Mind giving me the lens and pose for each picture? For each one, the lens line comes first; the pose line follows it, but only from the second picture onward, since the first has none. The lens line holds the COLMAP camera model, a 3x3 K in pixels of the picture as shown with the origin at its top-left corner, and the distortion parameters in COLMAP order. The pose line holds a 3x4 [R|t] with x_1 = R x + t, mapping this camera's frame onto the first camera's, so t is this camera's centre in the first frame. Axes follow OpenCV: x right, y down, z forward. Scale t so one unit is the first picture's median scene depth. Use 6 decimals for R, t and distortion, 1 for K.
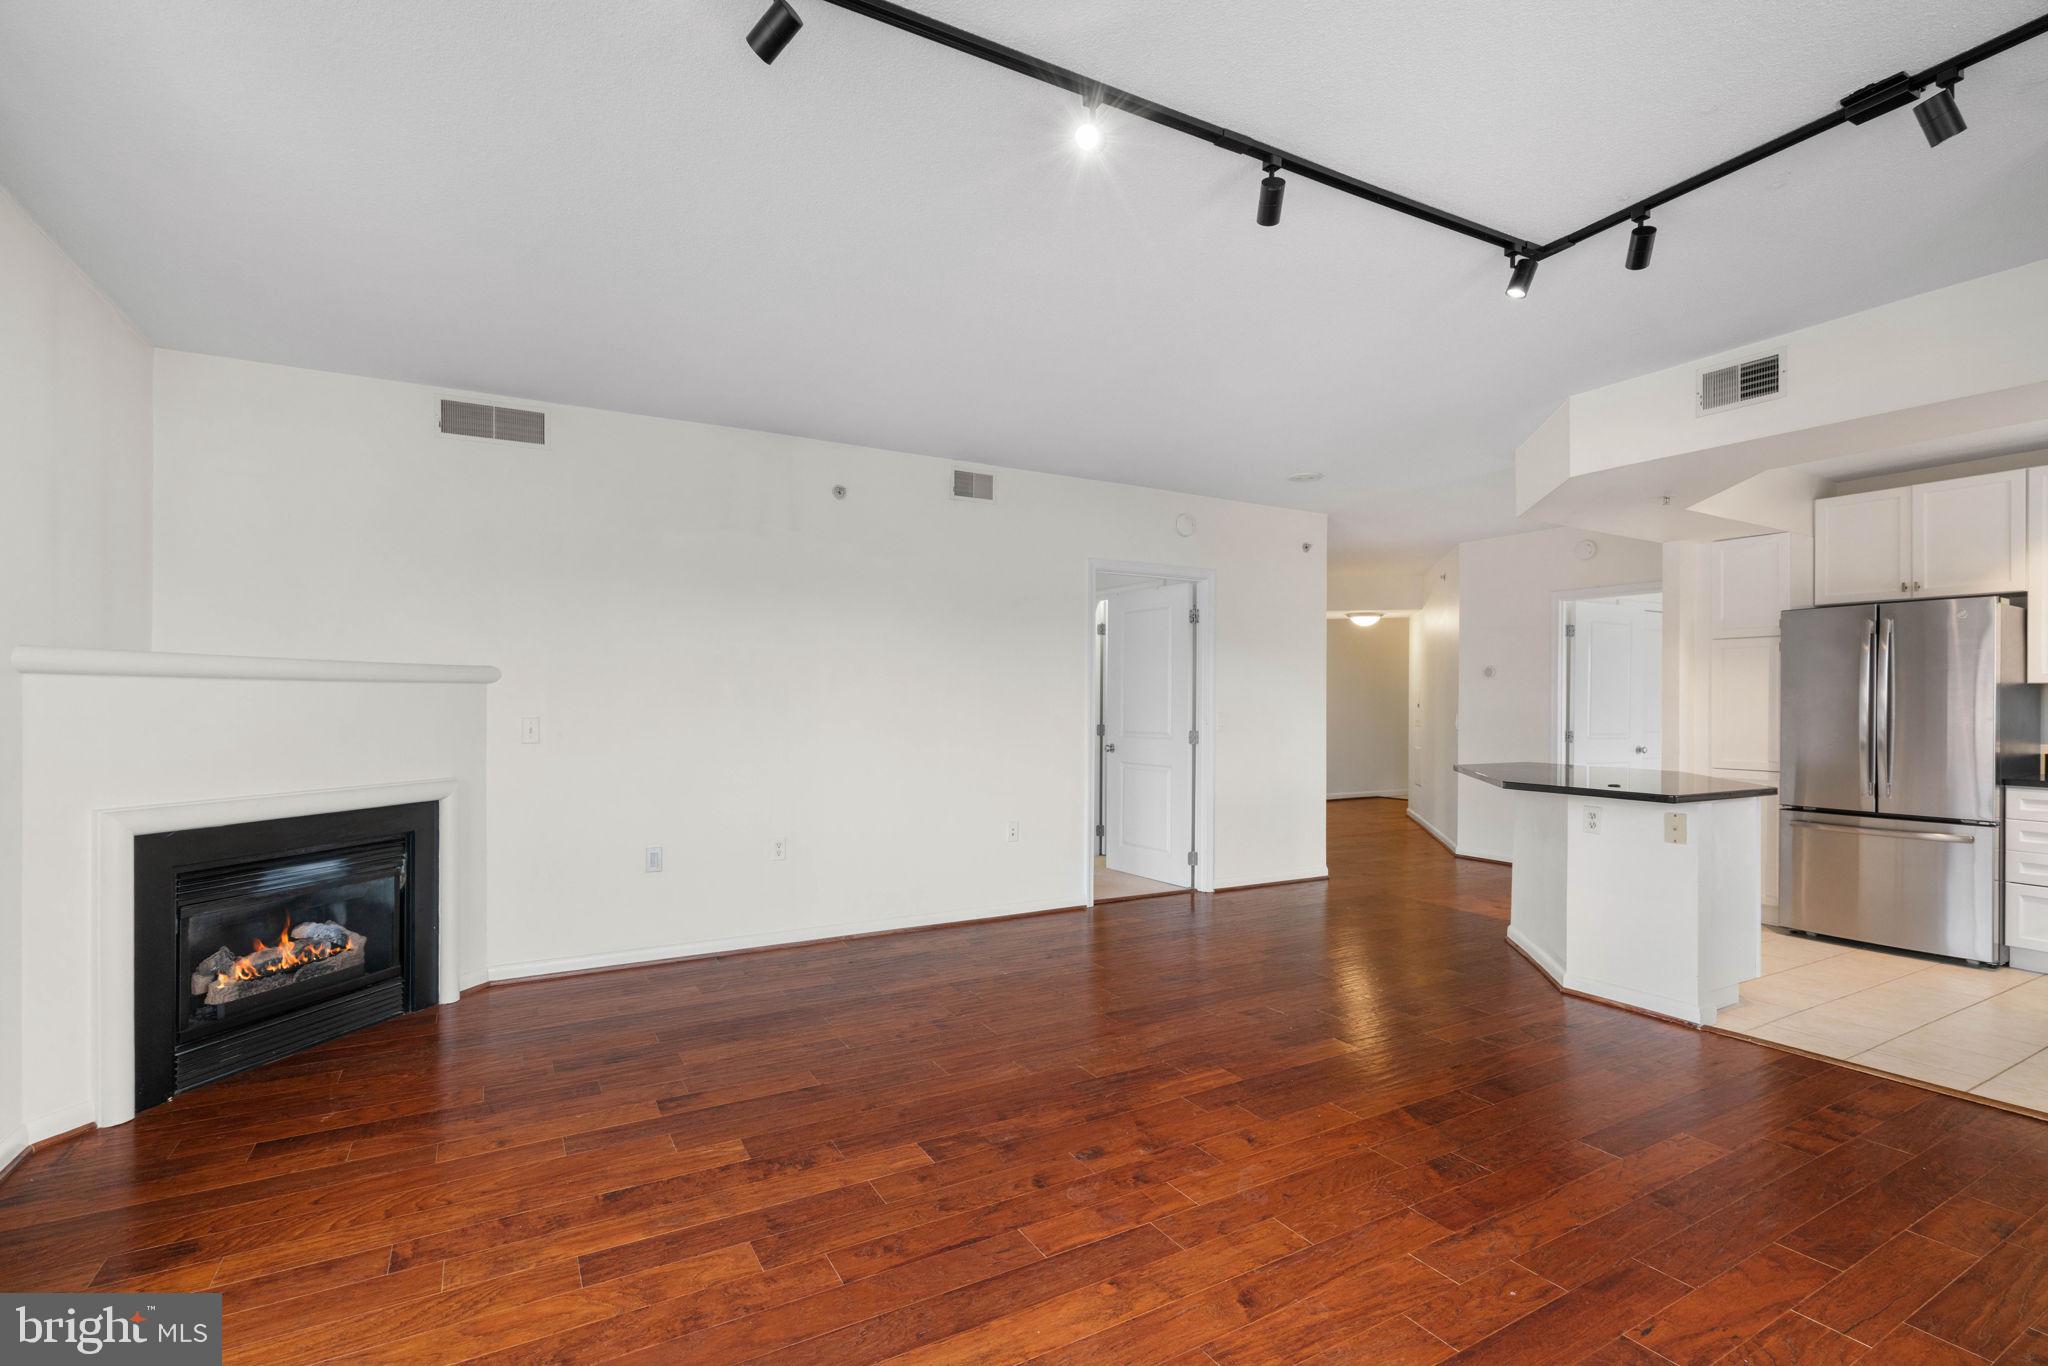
lens RADIAL K [[947.6, 0, 1019.6], [0, 947.6, 701.8], [0, 0, 1]] dist [0.018013, -0.000115]
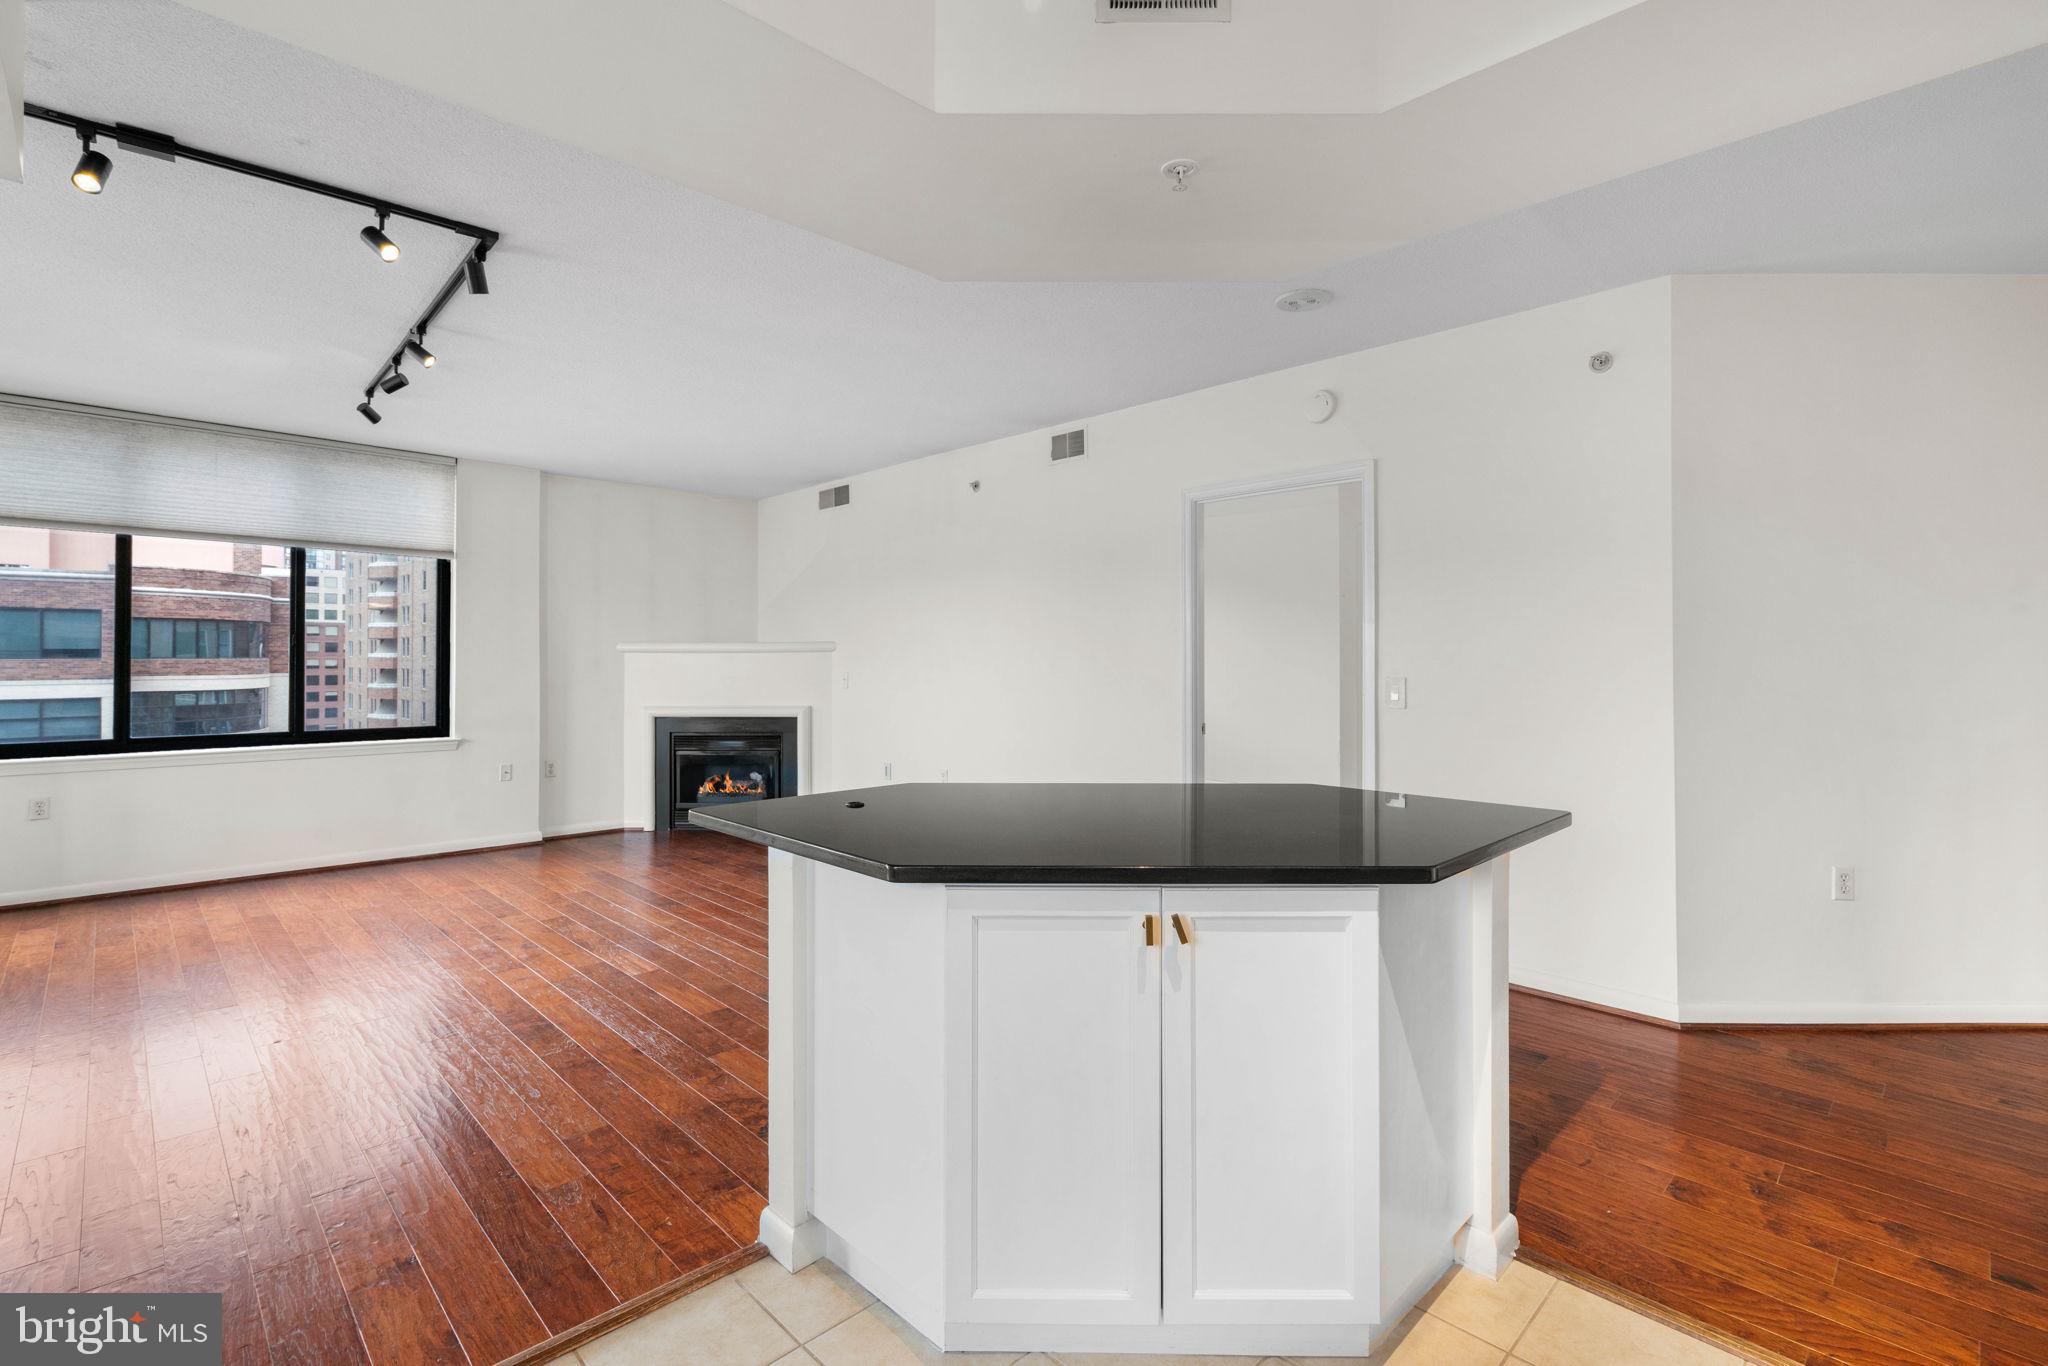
lens RADIAL K [[944.4, 0, 1025.1], [0, 944.4, 652.6], [0, 0, 1]] dist [-0.000688, -0.000059]
pose [[0.257858, -0.013074, -0.966094, 1.222392], [0.004770, 0.999913, -0.012259, 0.004912], [0.966171, -0.001447, 0.257898, 0.943785]]
